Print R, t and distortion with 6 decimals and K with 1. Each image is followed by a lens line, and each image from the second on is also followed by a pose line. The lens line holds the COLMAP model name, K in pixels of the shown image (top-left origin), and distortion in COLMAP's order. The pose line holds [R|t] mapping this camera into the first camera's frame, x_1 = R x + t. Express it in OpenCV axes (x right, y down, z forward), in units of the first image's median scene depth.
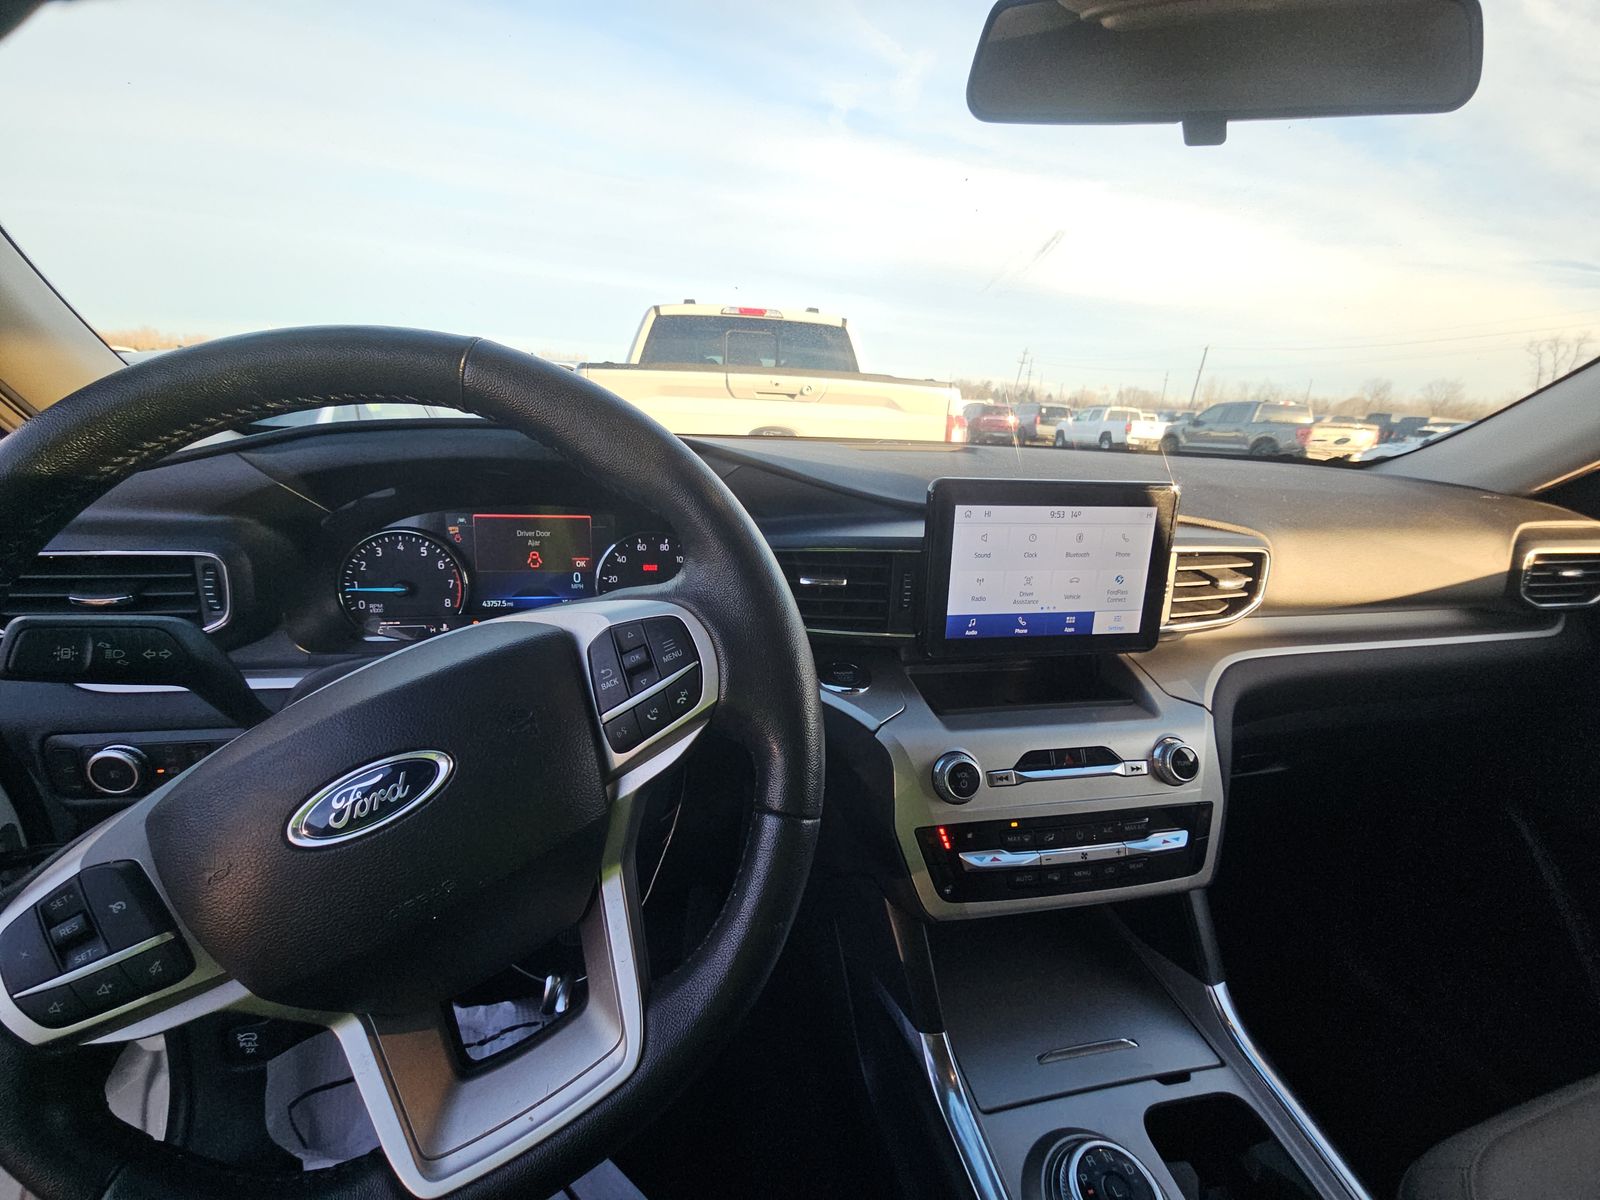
lens RADIAL K [[647.1, 0, 800.0], [0, 647.1, 600.0], [0, 0, 1]] dist [0.001625, -0.000155]
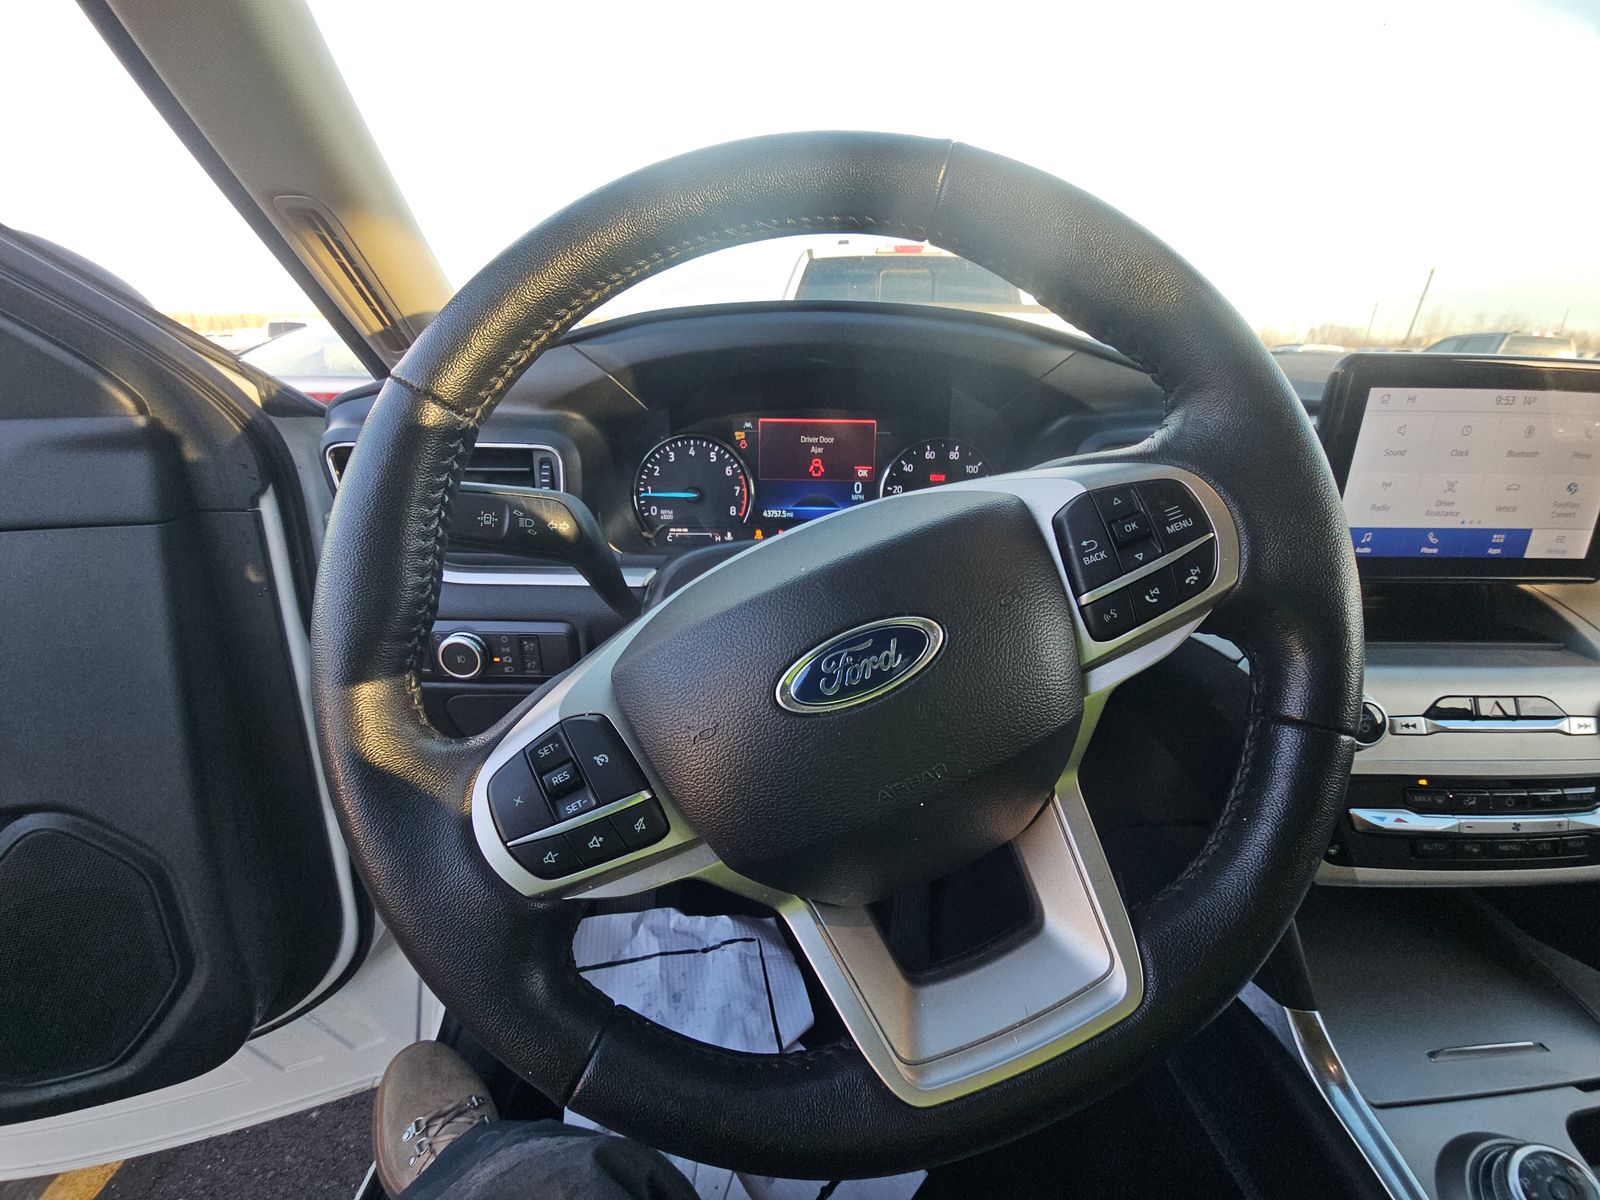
lens RADIAL K [[649.1, 0, 800.0], [0, 649.1, 600.0], [0, 0, 1]] dist [0.000315, -0.004982]
pose [[0.981852, 0.037049, -0.185993, -0.293420], [-0.025222, 0.997530, 0.065558, 0.081064], [0.187963, -0.059678, 0.980361, 0.060637]]
